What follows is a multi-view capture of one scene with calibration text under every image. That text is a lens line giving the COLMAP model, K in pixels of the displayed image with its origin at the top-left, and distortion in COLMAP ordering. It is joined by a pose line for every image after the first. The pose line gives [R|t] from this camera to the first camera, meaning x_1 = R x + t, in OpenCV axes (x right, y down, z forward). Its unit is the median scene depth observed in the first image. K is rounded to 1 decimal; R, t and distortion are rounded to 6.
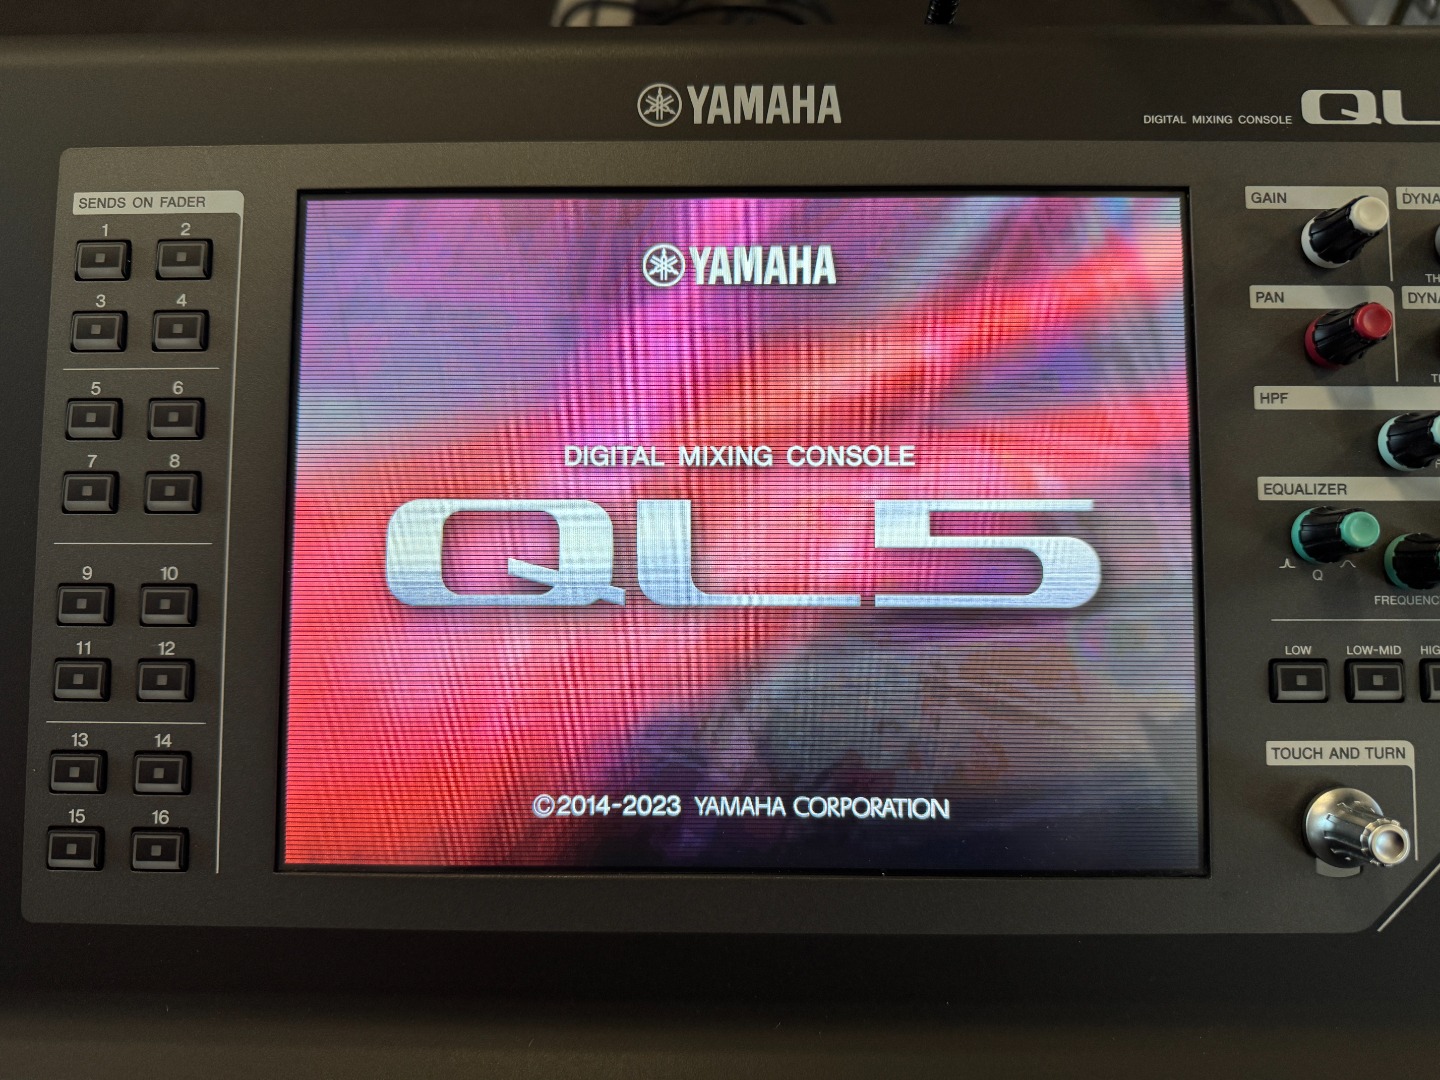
lens RADIAL K [[1031.9, 0, 687.1], [0, 1031.9, 584.5], [0, 0, 1]] dist [-0.003405, -0.030189]
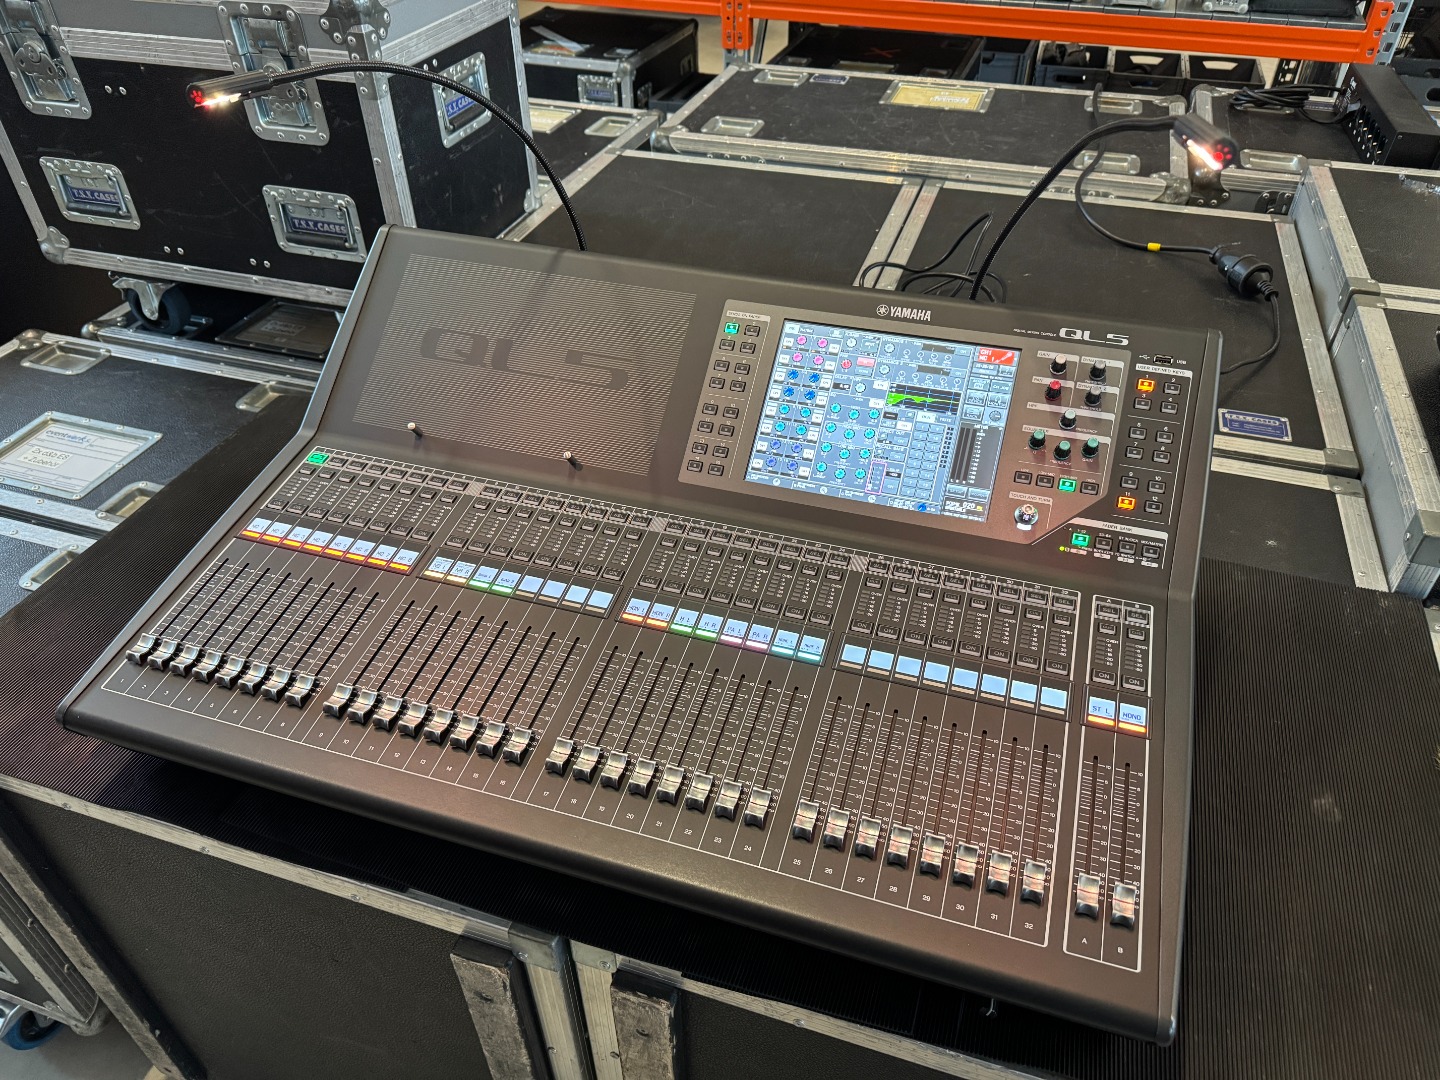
lens RADIAL K [[1031.9, 0, 714.2], [0, 1031.9, 540.4], [0, 0, 1]] dist [-0.003405, -0.030189]
pose [[0.957711, 0.181873, -0.222963, 0.386594], [-0.219336, 0.962999, -0.156602, 1.100140], [0.186232, 0.198883, 0.962166, -2.641226]]
